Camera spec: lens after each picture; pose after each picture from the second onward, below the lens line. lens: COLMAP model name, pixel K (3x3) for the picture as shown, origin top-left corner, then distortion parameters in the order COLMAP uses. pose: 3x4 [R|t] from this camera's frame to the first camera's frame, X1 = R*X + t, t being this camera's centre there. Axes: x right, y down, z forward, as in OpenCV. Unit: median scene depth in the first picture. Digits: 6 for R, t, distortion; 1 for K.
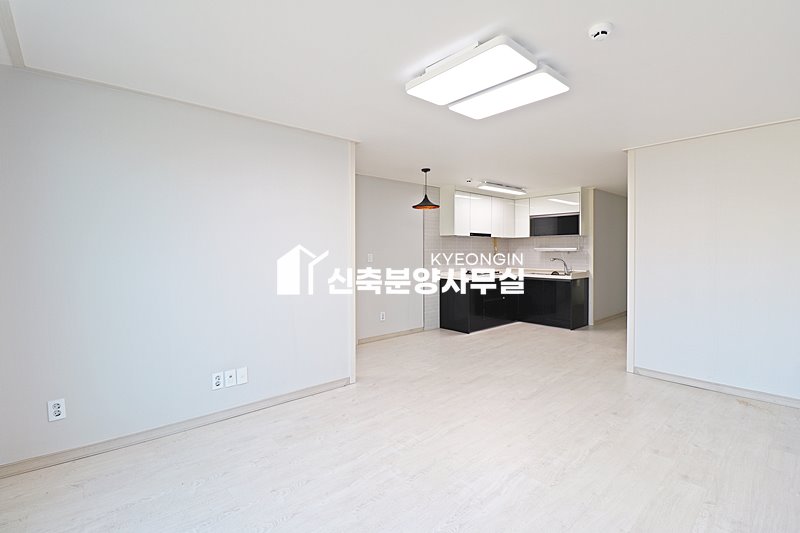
lens RADIAL K [[369.9, 0, 396.0], [0, 369.9, 257.8], [0, 0, 1]] dist [-0.014567, -0.007306]
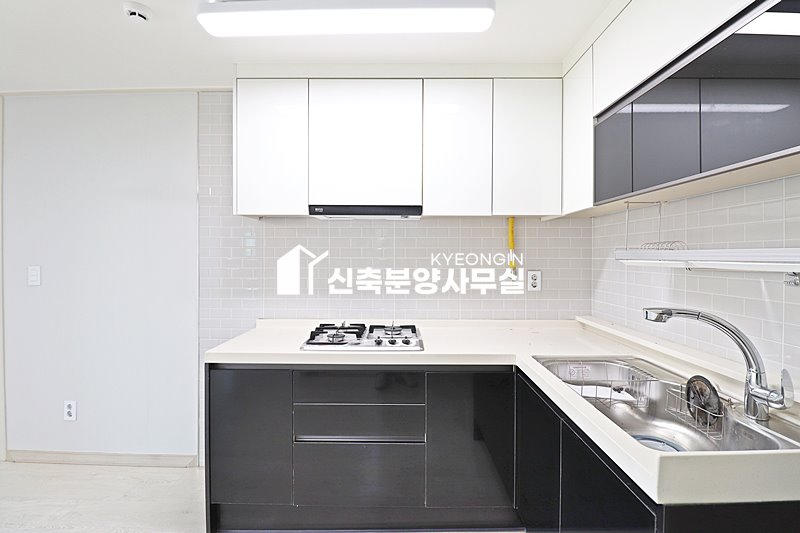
lens RADIAL K [[369.9, 0, 405.3], [0, 369.9, 261.4], [0, 0, 1]] dist [-0.014567, -0.007306]
pose [[0.758321, 0.012737, -0.651756, 0.877729], [-0.015794, 0.999875, 0.001165, -0.038520], [0.651690, 0.009411, 0.758427, 1.518181]]
